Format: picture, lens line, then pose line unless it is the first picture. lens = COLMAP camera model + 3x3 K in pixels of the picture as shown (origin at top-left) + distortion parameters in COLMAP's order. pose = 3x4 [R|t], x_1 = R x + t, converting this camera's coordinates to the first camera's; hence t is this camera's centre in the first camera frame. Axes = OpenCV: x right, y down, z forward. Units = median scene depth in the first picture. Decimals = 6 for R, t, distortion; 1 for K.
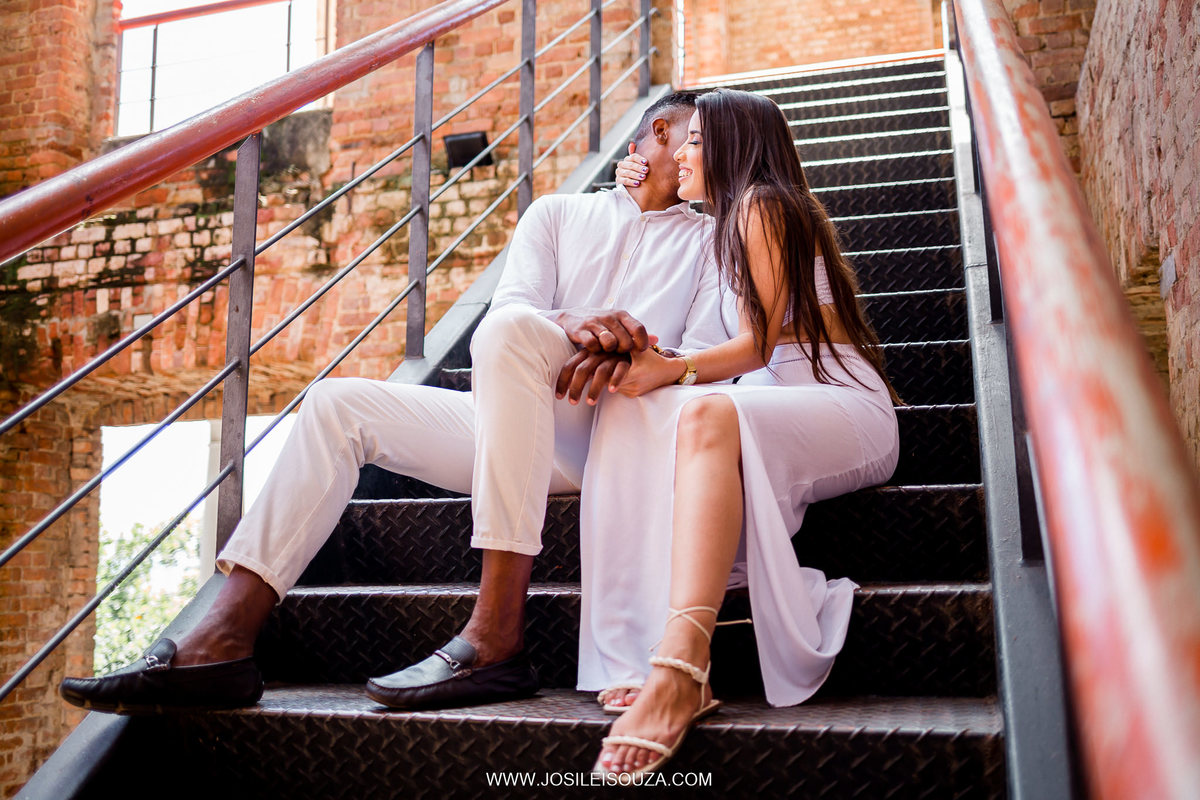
lens RADIAL K [[1230.2, 0, 600.0], [0, 1230.2, 400.0], [0, 0, 1]] dist [-0.071726, 0.091435]
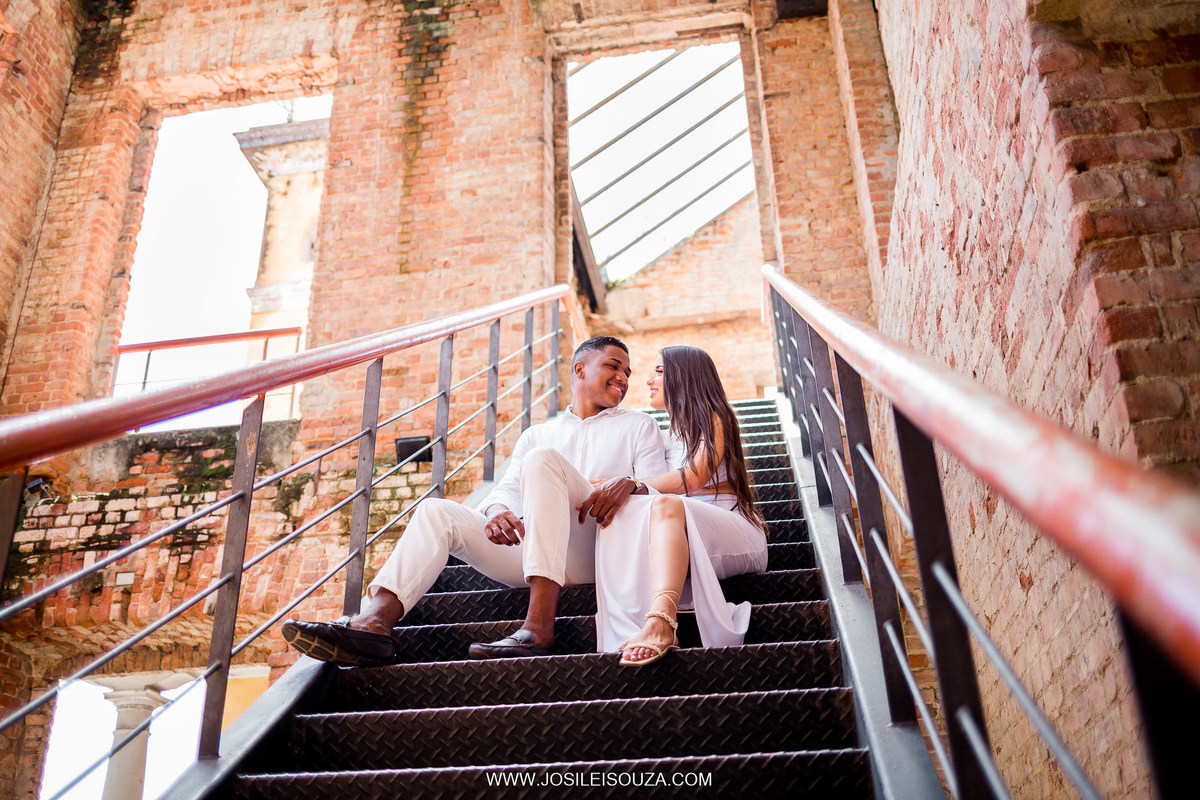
lens RADIAL K [[1230.2, 0, 600.0], [0, 1230.2, 400.0], [0, 0, 1]] dist [-0.071726, 0.091435]
pose [[0.989073, 0.056218, 0.136287, -0.088330], [-0.009047, 0.945841, -0.324503, 0.152855], [-0.147149, 0.319724, 0.936015, -0.235871]]
